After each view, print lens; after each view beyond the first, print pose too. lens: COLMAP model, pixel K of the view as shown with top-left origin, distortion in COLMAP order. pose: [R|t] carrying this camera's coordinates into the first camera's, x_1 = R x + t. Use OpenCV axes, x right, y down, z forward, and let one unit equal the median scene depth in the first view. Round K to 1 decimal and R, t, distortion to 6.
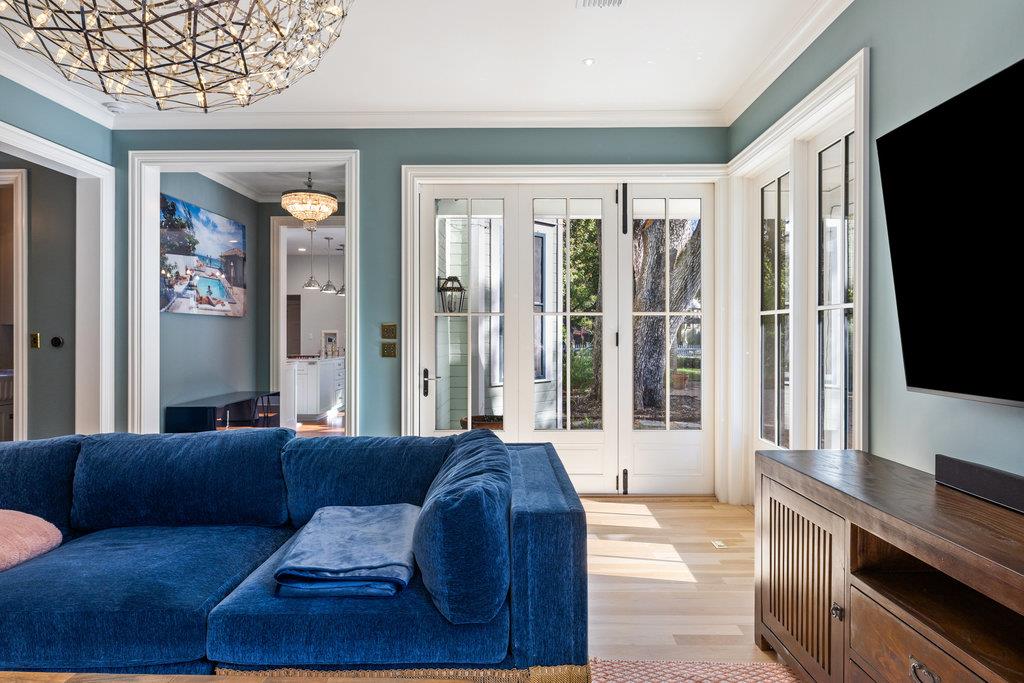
lens RADIAL K [[584.2, 0, 512.0], [0, 584.2, 341.5], [0, 0, 1]] dist [0.000089, -0.000289]
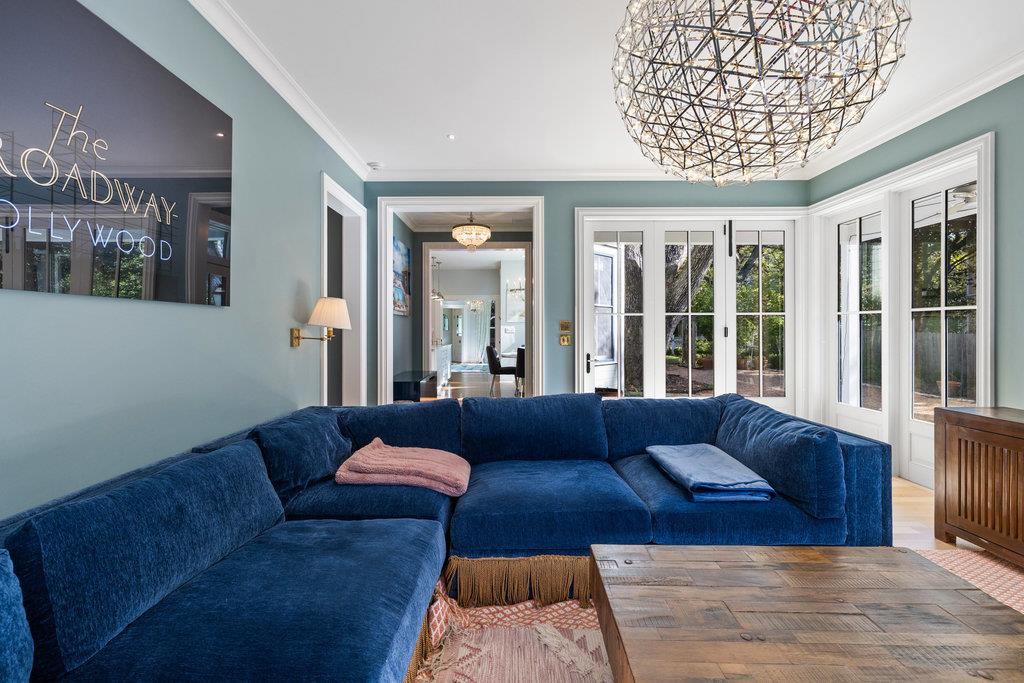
lens RADIAL K [[442.2, 0, 510.1], [0, 442.2, 334.5], [0, 0, 1]] dist [-0.000839, -0.000236]
pose [[0.999944, -0.001358, 0.010493, -0.353060], [0.001372, 0.999998, -0.001371, 0.002982], [-0.010491, 0.001385, 0.999944, -0.052677]]
